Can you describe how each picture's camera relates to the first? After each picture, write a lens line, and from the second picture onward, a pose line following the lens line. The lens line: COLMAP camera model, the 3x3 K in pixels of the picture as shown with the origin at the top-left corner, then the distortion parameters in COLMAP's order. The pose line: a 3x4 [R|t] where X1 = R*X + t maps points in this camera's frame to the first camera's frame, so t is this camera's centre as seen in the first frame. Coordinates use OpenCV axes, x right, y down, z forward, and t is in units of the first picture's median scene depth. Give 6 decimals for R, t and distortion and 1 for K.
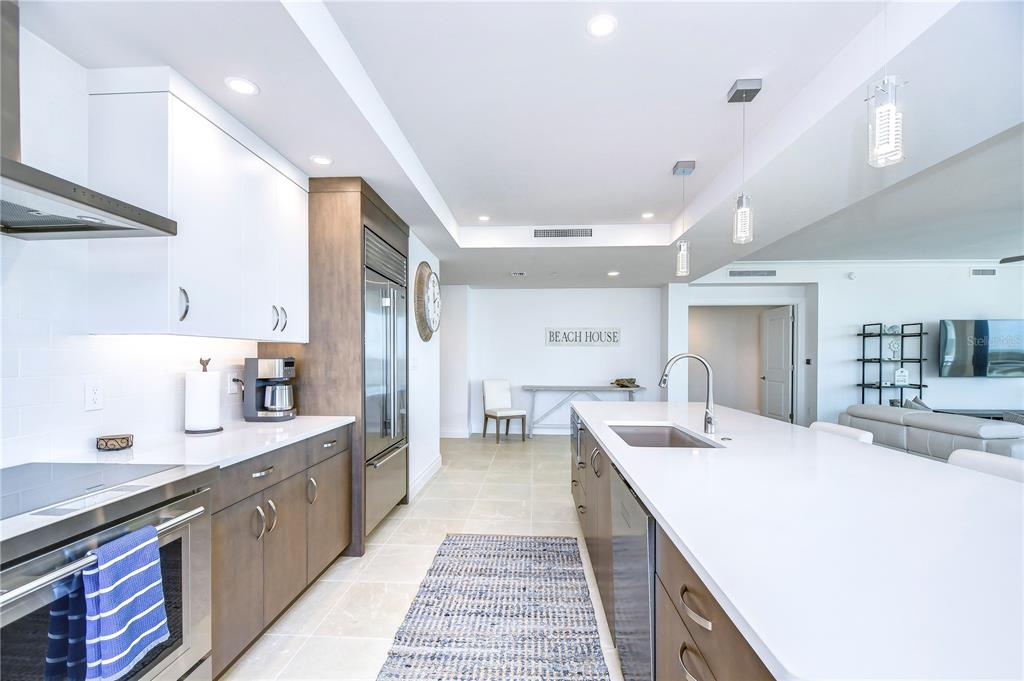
lens RADIAL K [[452.1, 0, 509.9], [0, 452.1, 355.4], [0, 0, 1]] dist [-0.008396, 0.000702]
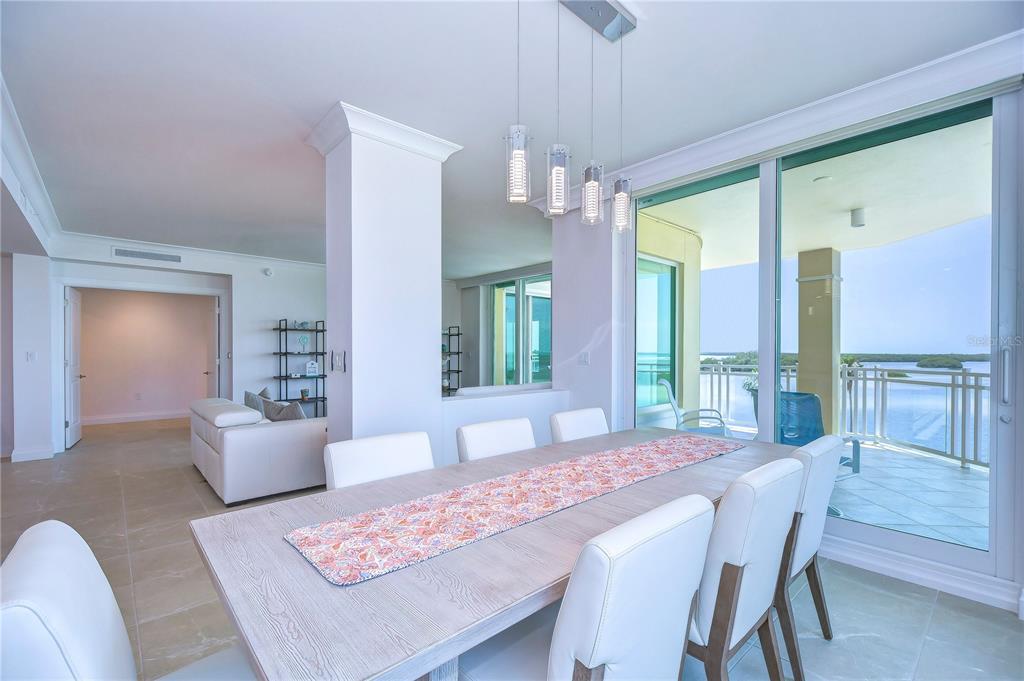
lens RADIAL K [[452.1, 0, 512.5], [0, 452.1, 350.6], [0, 0, 1]] dist [-0.008396, 0.000702]
pose [[0.699829, 0.000277, 0.714310, 0.415270], [0.000561, 0.999999, -0.000938, 0.004517], [-0.714310, 0.001057, 0.699829, -0.124287]]
